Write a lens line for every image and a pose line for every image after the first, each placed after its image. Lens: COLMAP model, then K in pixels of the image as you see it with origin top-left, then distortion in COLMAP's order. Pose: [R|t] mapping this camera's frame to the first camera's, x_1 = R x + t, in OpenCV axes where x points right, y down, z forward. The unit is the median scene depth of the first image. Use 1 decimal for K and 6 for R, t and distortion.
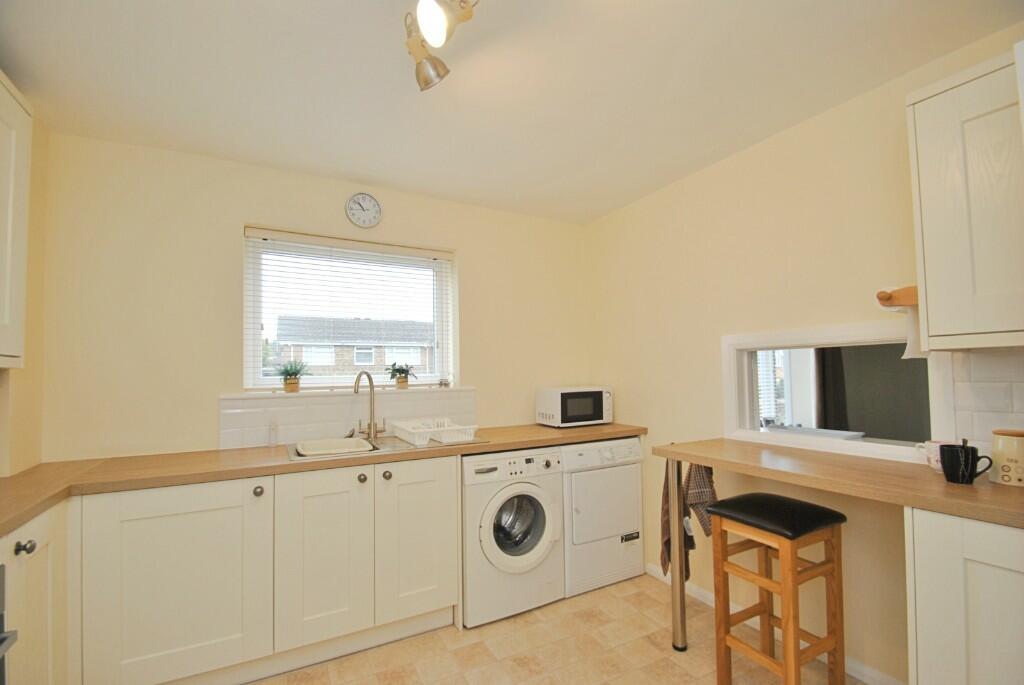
lens RADIAL K [[441.8, 0, 508.9], [0, 441.8, 360.3], [0, 0, 1]] dist [0.000247, -0.000102]
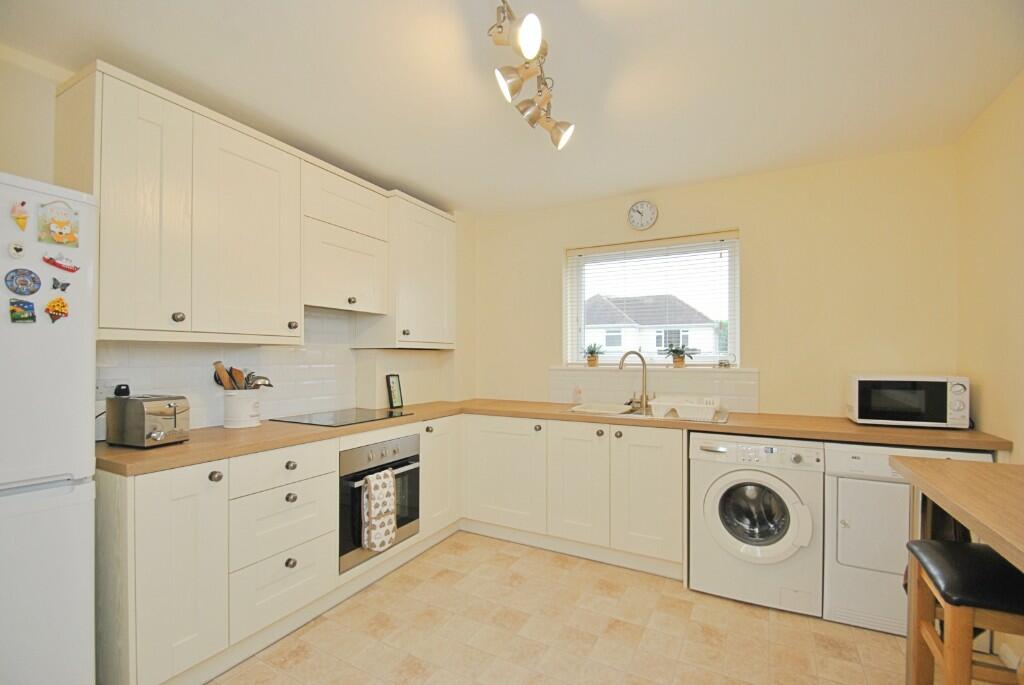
lens RADIAL K [[452.2, 0, 512.4], [0, 452.2, 355.3], [0, 0, 1]] dist [0.000304, -0.000394]
pose [[0.551115, 0.014397, -0.834305, 0.515509], [0.017319, 0.999438, 0.028687, -0.006776], [0.834250, -0.030259, 0.550556, 0.034773]]
